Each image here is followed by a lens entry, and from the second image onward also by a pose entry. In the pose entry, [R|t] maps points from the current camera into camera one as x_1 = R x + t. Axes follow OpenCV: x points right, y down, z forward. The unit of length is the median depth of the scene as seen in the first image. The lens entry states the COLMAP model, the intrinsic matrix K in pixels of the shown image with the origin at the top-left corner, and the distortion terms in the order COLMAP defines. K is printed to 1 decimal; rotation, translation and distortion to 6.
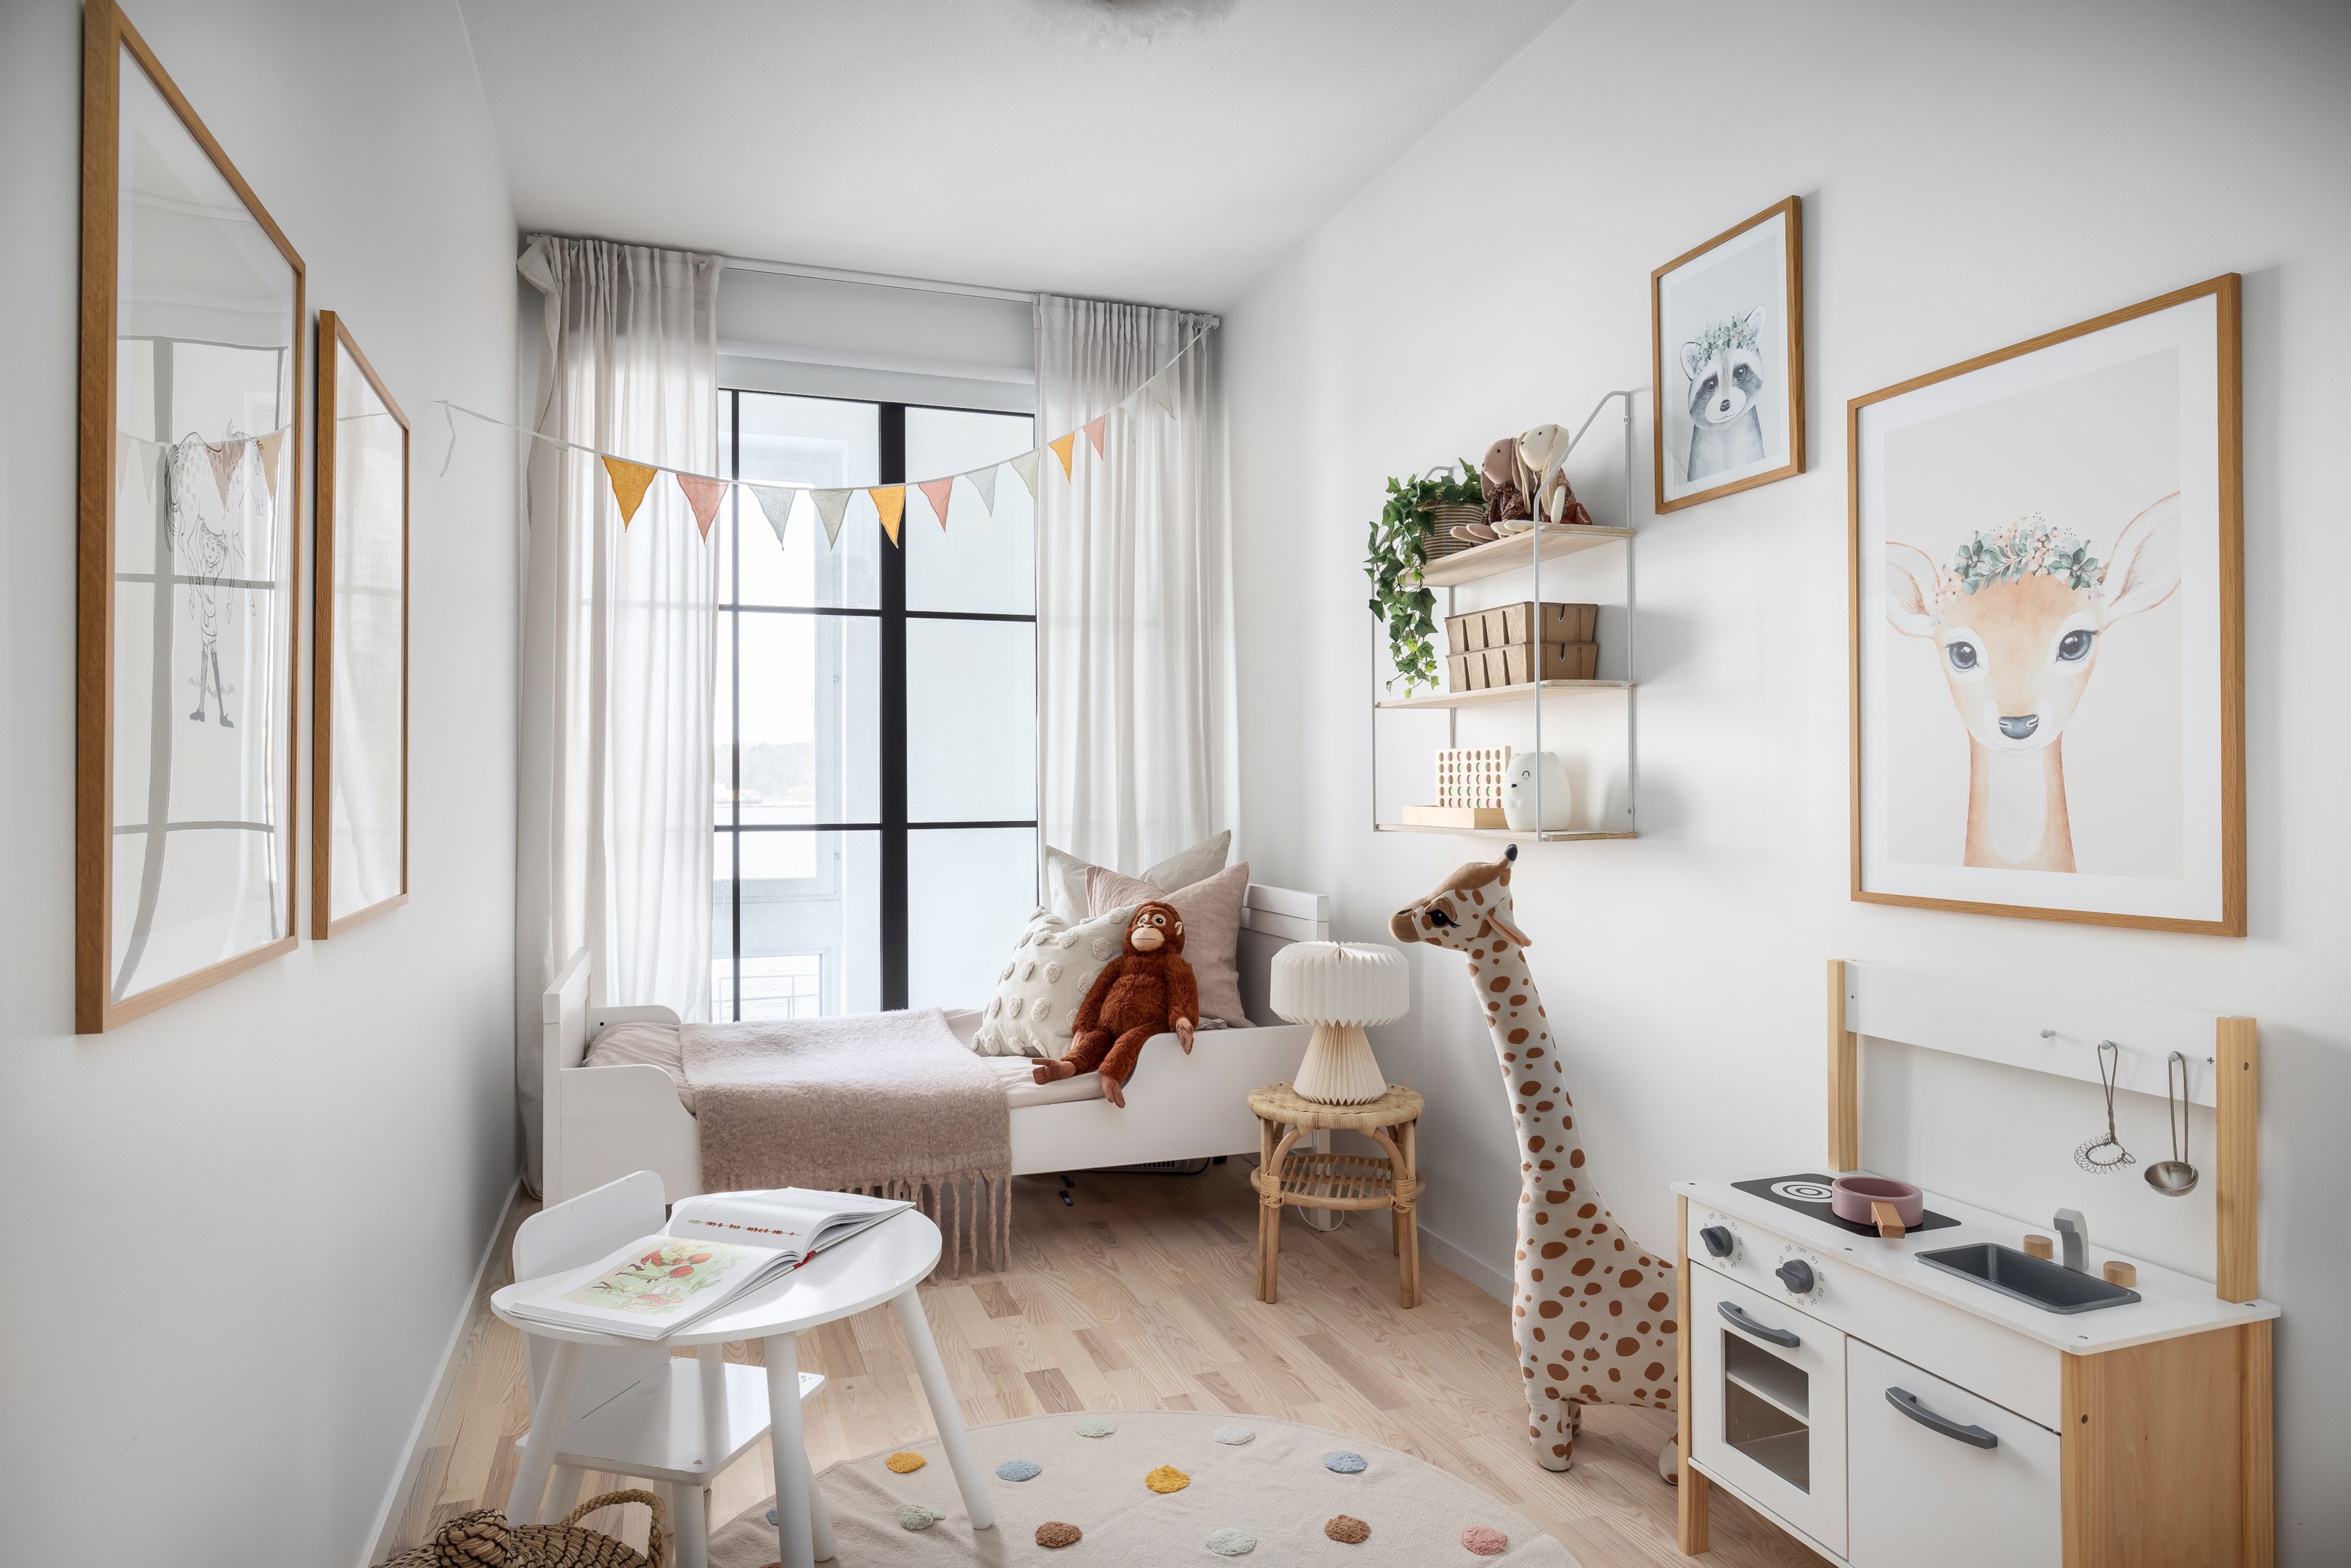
lens RADIAL K [[1370.6, 0, 1175.8], [0, 1370.6, 790.8], [0, 0, 1]] dist [-0.008495, 0.000566]
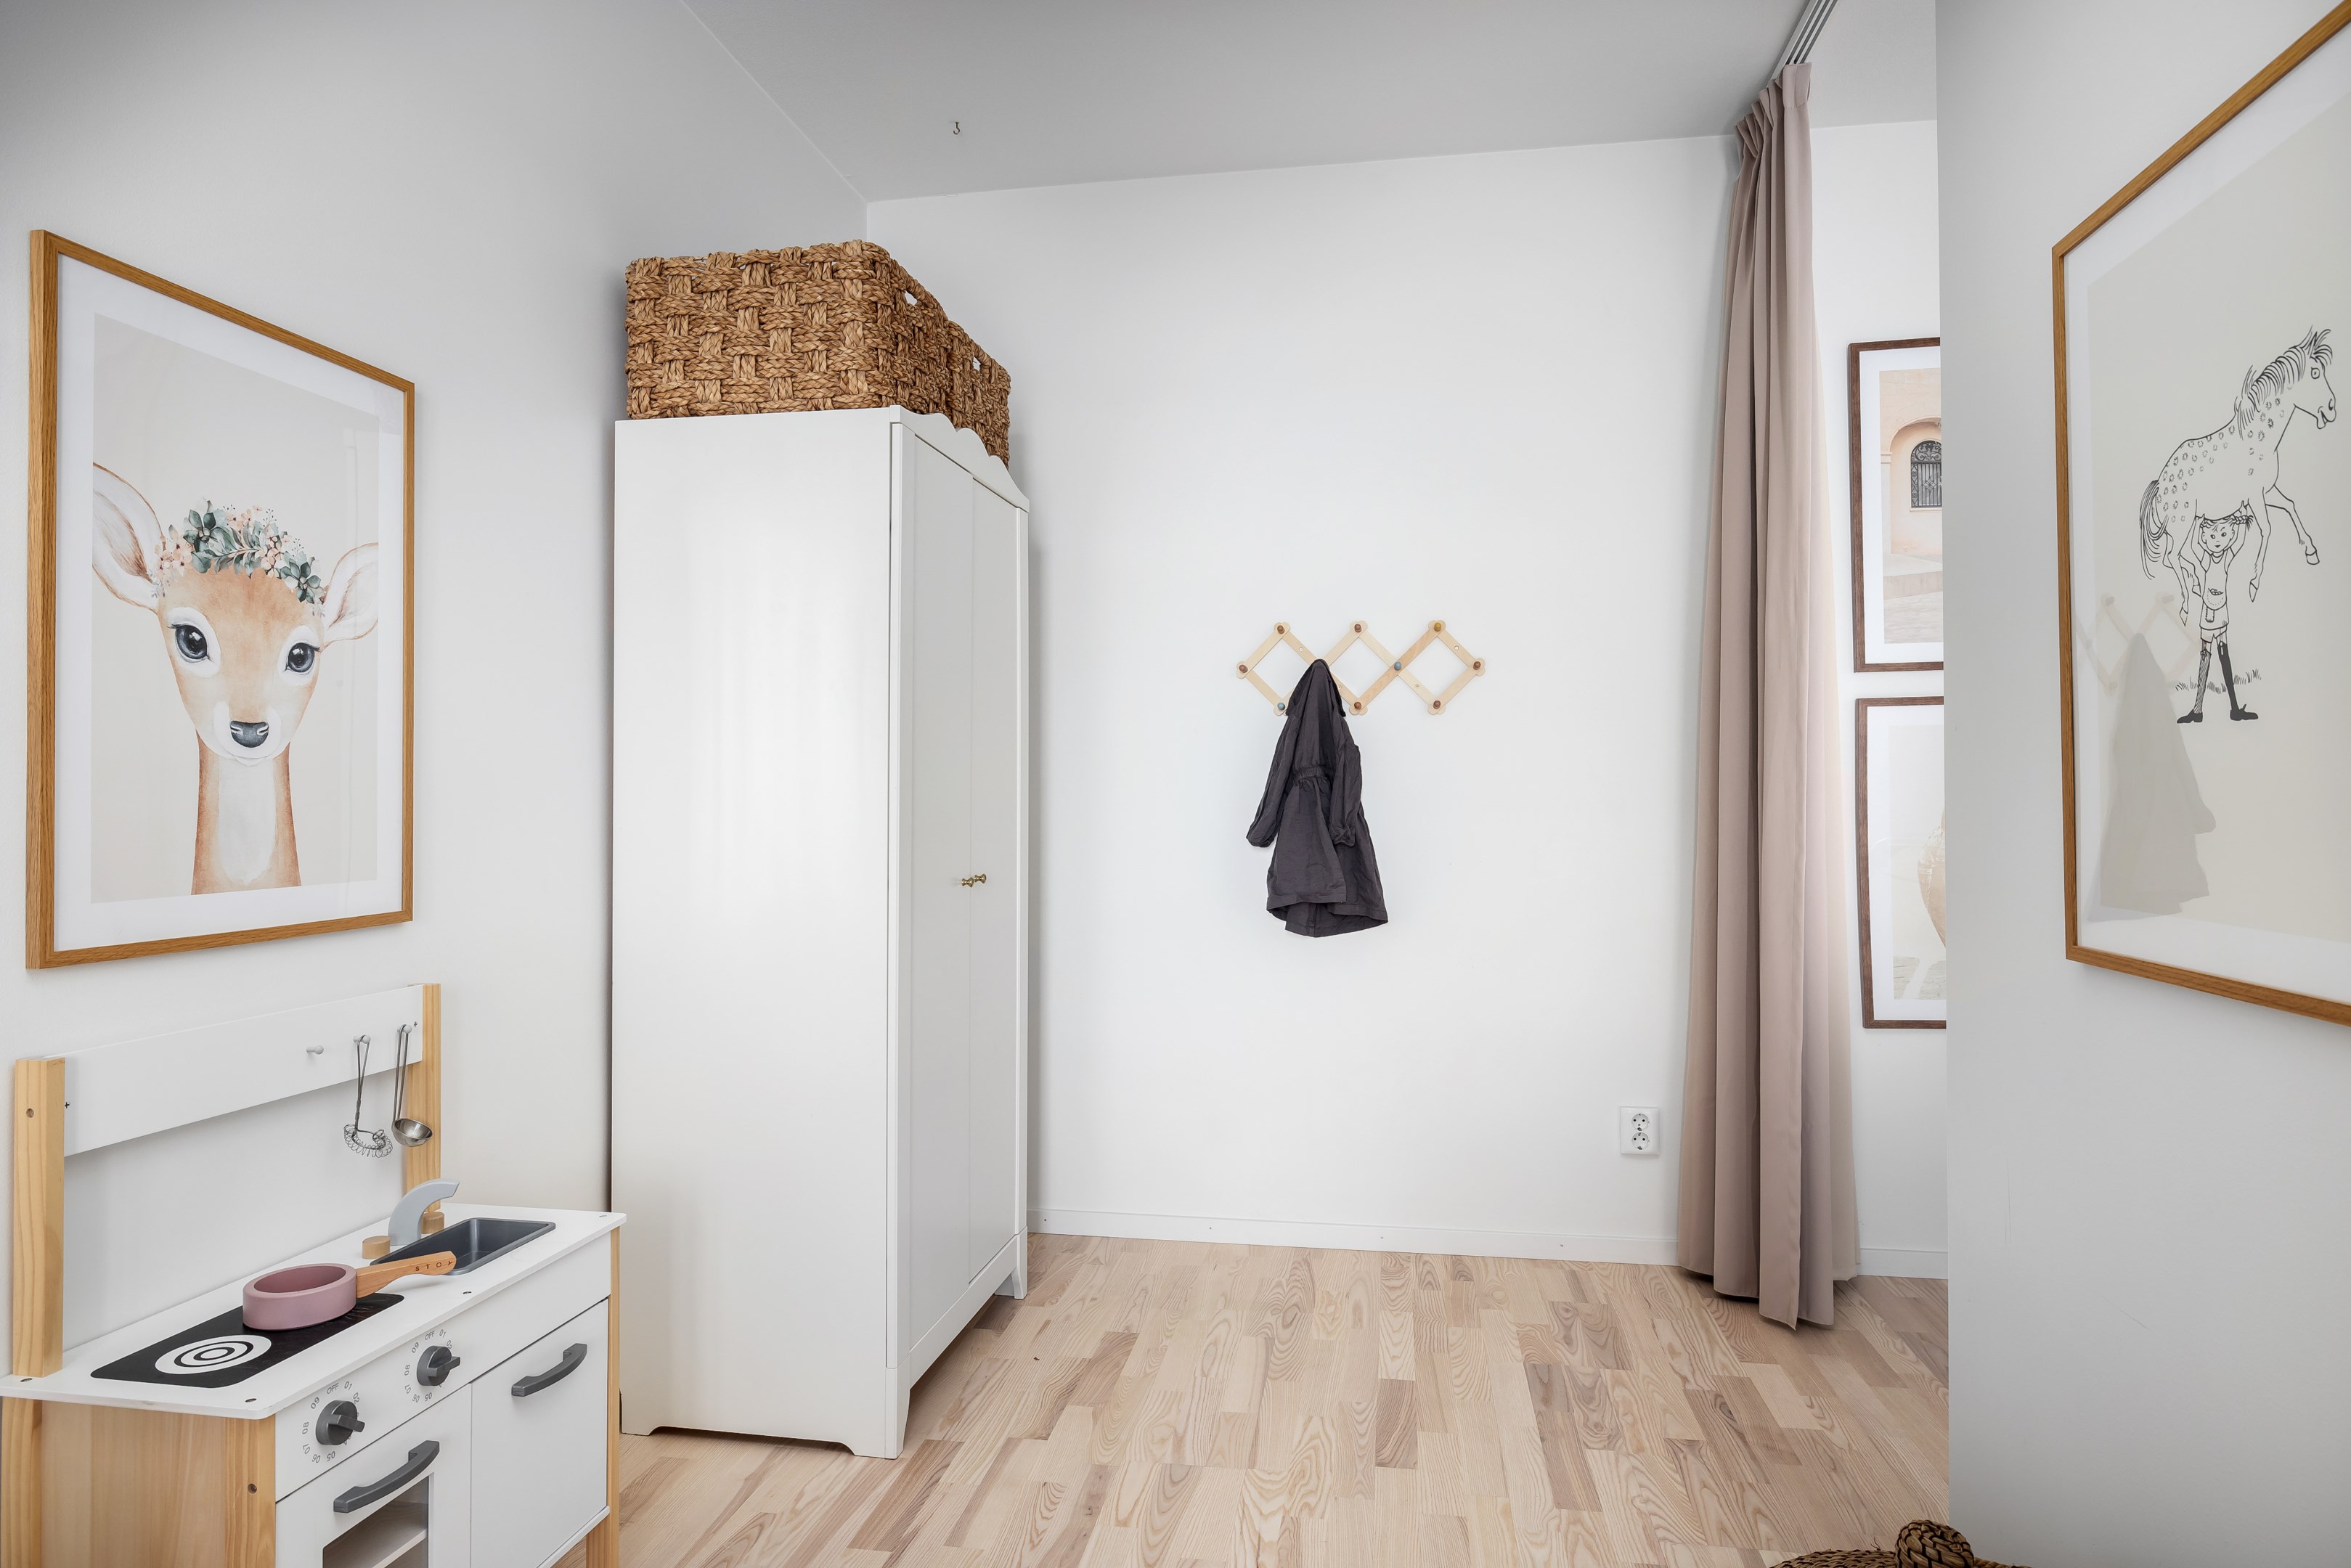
lens RADIAL K [[1370.6, 0, 1173.8], [0, 1370.6, 770.6], [0, 0, 1]] dist [-0.008495, 0.000566]
pose [[-0.871011, 0.014045, 0.491063, -0.370134], [0.006863, 0.999842, -0.016425, -0.002995], [-0.491216, -0.010936, -0.870969, 1.491460]]
